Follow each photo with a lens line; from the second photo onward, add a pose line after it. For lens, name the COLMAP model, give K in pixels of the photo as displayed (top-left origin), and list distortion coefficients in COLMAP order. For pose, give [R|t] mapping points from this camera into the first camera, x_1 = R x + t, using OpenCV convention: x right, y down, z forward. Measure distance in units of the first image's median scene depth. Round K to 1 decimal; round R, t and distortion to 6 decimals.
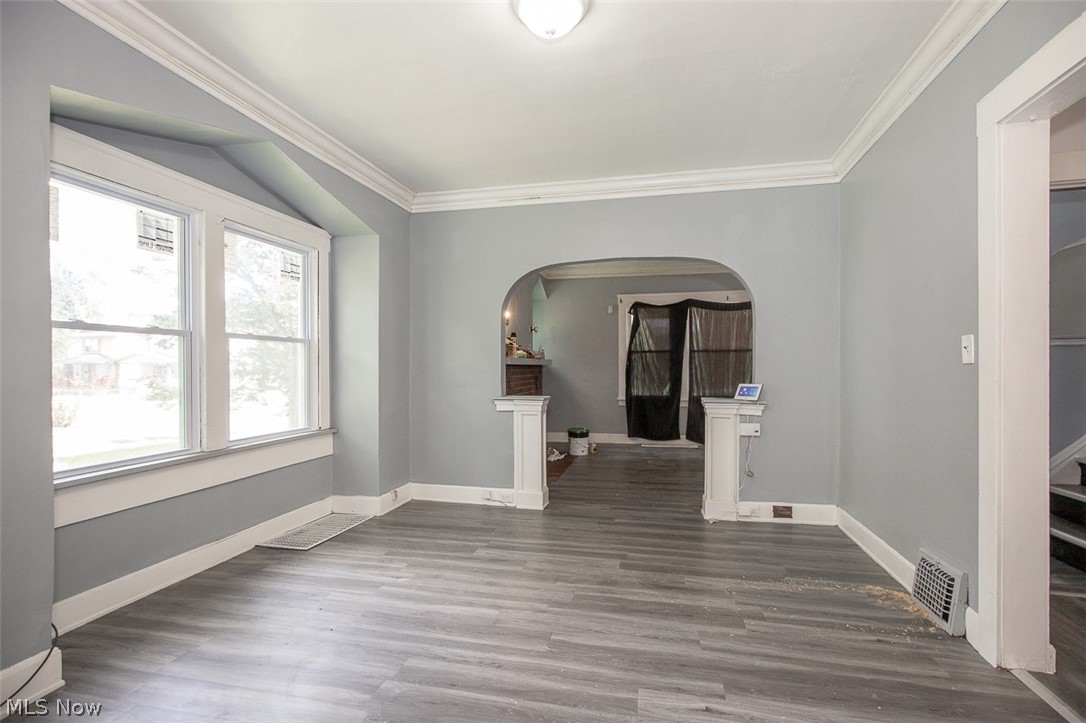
lens RADIAL K [[503.4, 0, 541.9], [0, 503.4, 374.3], [0, 0, 1]] dist [-0.014263, 0.000153]
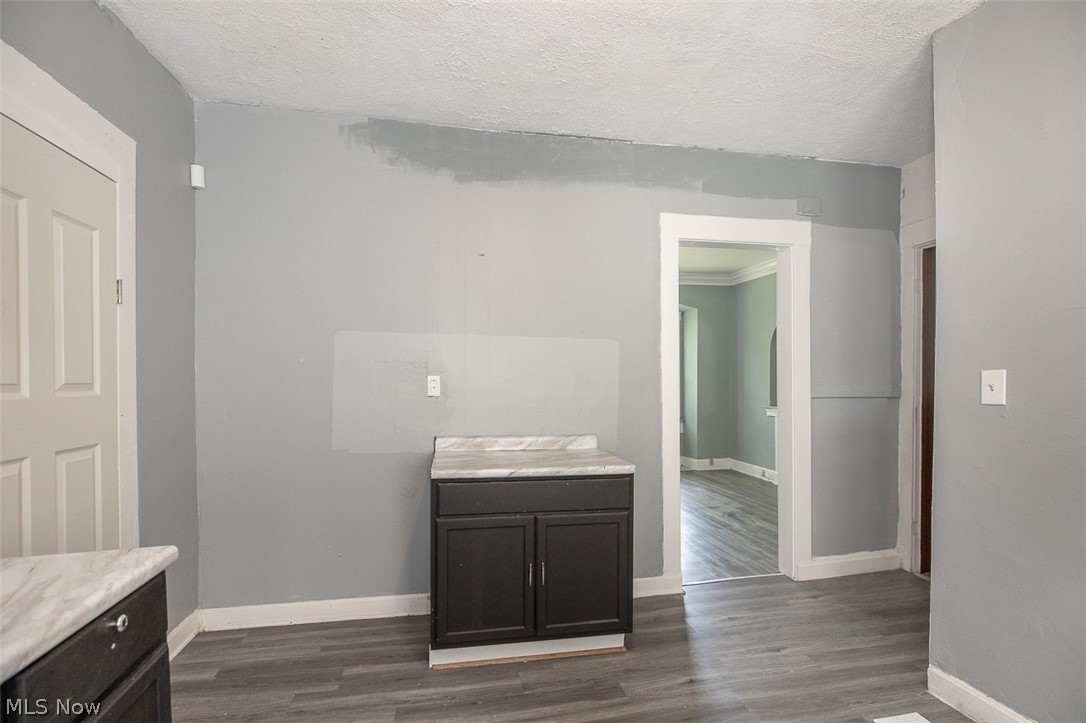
lens RADIAL K [[503.4, 0, 541.9], [0, 503.4, 374.3], [0, 0, 1]] dist [-0.014263, 0.000153]
pose [[0.430551, -0.002580, -0.902562, 1.603720], [-0.012253, 0.999887, -0.008703, -0.044448], [0.902483, 0.014806, 0.430471, -0.363984]]
